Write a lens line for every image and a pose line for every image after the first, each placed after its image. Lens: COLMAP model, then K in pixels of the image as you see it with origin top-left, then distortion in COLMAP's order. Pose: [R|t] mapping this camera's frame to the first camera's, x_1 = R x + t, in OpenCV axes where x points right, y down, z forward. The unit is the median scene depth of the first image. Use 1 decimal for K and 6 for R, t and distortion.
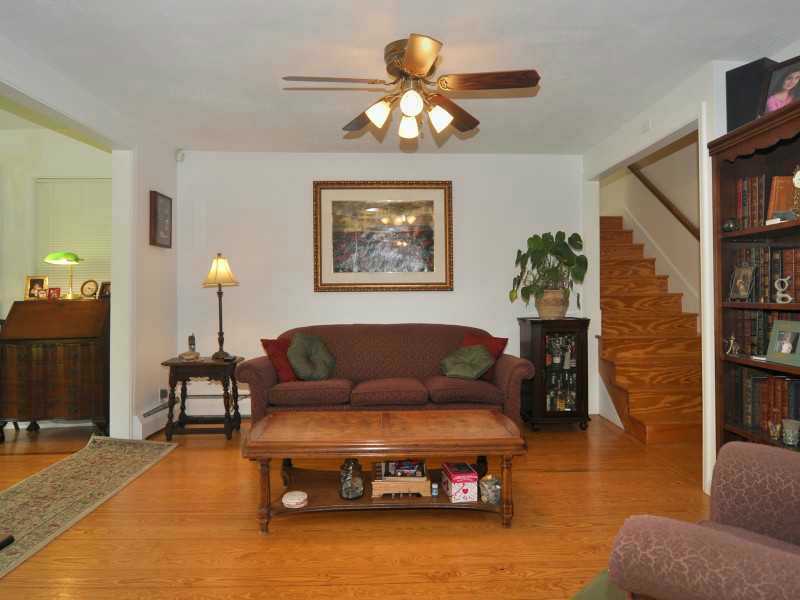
lens RADIAL K [[516.4, 0, 402.9], [0, 516.4, 284.5], [0, 0, 1]] dist [-0.003880, -0.000970]
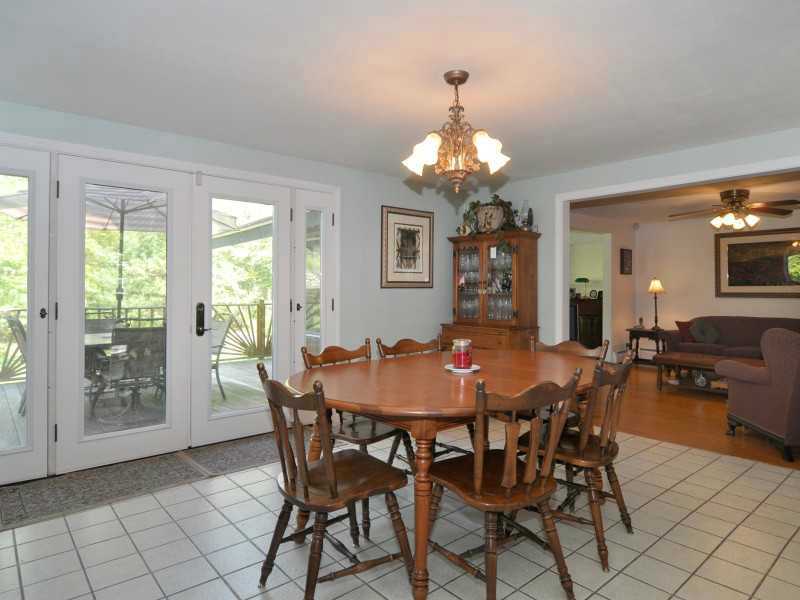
lens RADIAL K [[485.8, 0, 399.2], [0, 485.8, 294.1], [0, 0, 1]] dist [0.030694, -0.000079]
pose [[0.631994, 0.014757, -0.774832, 0.486279], [0.002589, 0.999773, 0.021152, -0.038160], [0.774969, -0.015374, 0.631813, -0.965562]]
